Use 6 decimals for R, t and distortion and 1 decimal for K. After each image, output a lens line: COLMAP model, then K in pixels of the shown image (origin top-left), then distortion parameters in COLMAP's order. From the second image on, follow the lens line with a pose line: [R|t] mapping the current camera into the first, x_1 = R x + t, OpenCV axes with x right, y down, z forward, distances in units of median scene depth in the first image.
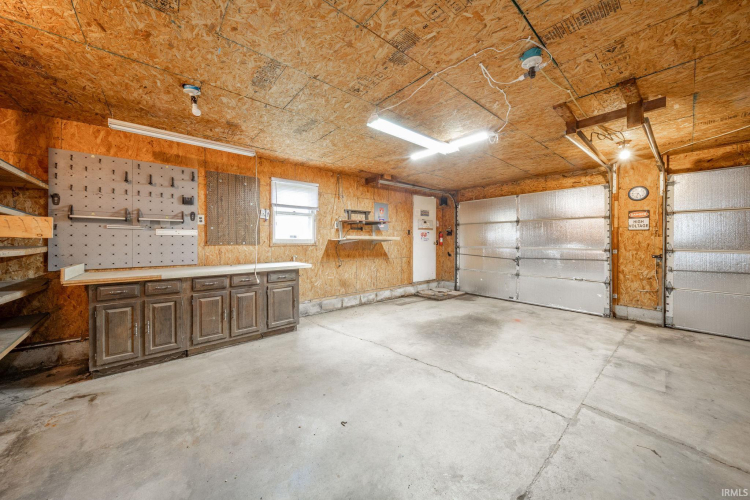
lens RADIAL K [[264.0, 0, 380.8], [0, 264.0, 246.5], [0, 0, 1]] dist [0.001007, 0.000129]
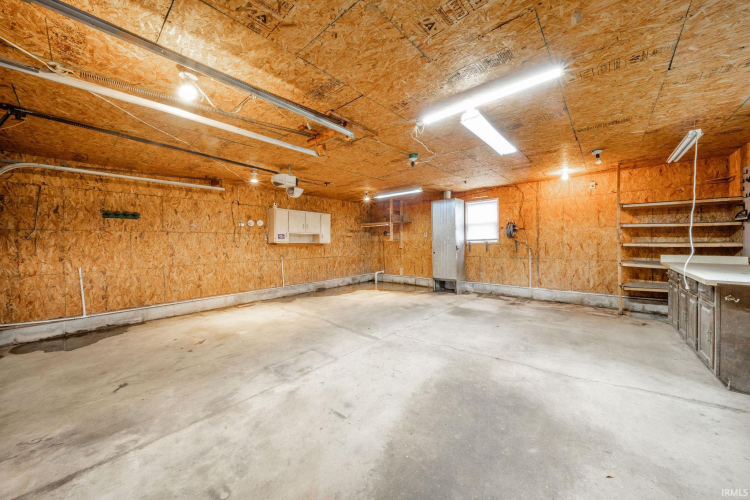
lens RADIAL K [[264.0, 0, 380.8], [0, 264.0, 246.5], [0, 0, 1]] dist [0.001007, 0.000129]
pose [[-0.989829, 0.013507, -0.141622, 0.710688], [0.007332, 0.999003, 0.044032, -0.052939], [0.142075, 0.042546, -0.988941, 1.917147]]
